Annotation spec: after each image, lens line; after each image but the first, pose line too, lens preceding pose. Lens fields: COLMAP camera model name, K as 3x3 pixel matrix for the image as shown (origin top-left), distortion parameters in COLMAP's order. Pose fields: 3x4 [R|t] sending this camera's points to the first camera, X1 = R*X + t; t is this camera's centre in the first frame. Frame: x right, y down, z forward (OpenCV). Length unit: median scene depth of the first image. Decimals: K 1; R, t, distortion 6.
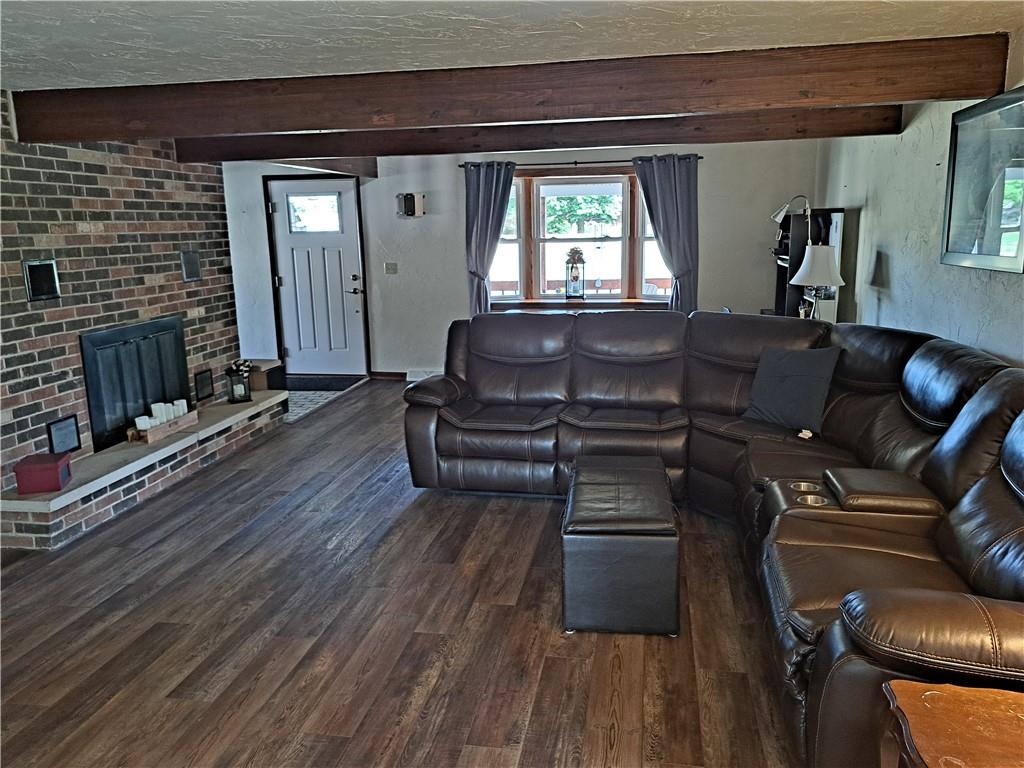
lens RADIAL K [[741.8, 0, 514.6], [0, 741.8, 389.6], [0, 0, 1]] dist [0.072052, -0.073479]
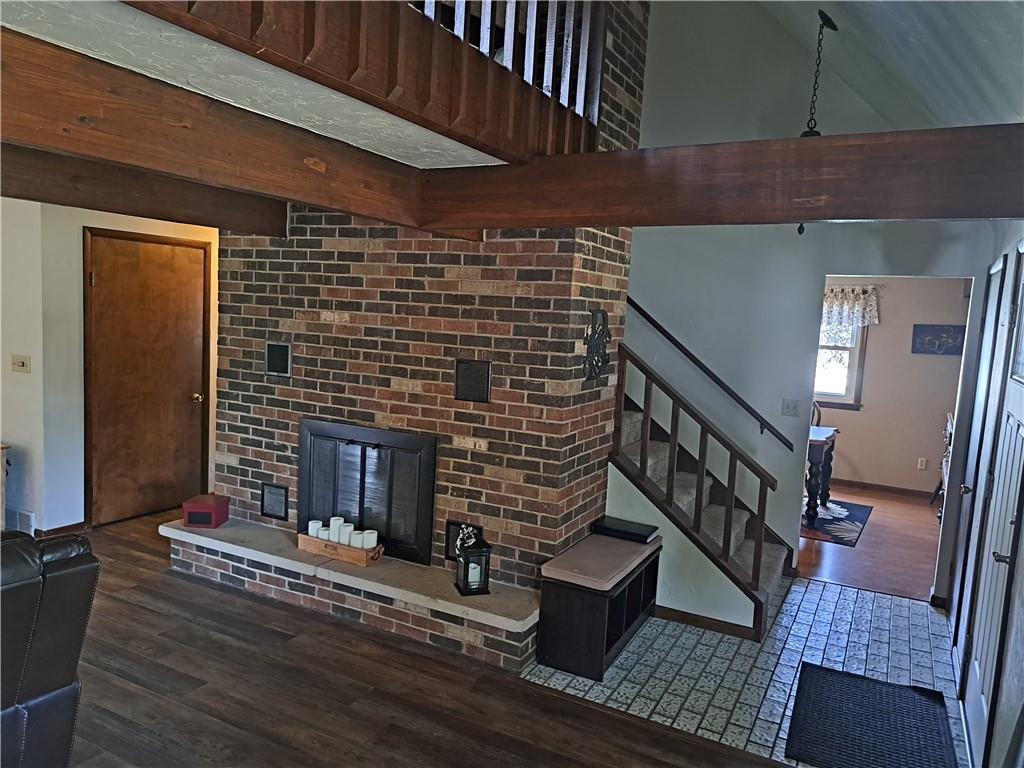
lens RADIAL K [[741.8, 0, 514.6], [0, 741.8, 389.6], [0, 0, 1]] dist [0.072052, -0.073479]
pose [[-0.302724, 0.115219, -0.946088, 0.271322], [-0.251412, 0.947852, 0.195879, -0.356104], [0.919321, 0.297155, -0.257970, 1.423591]]
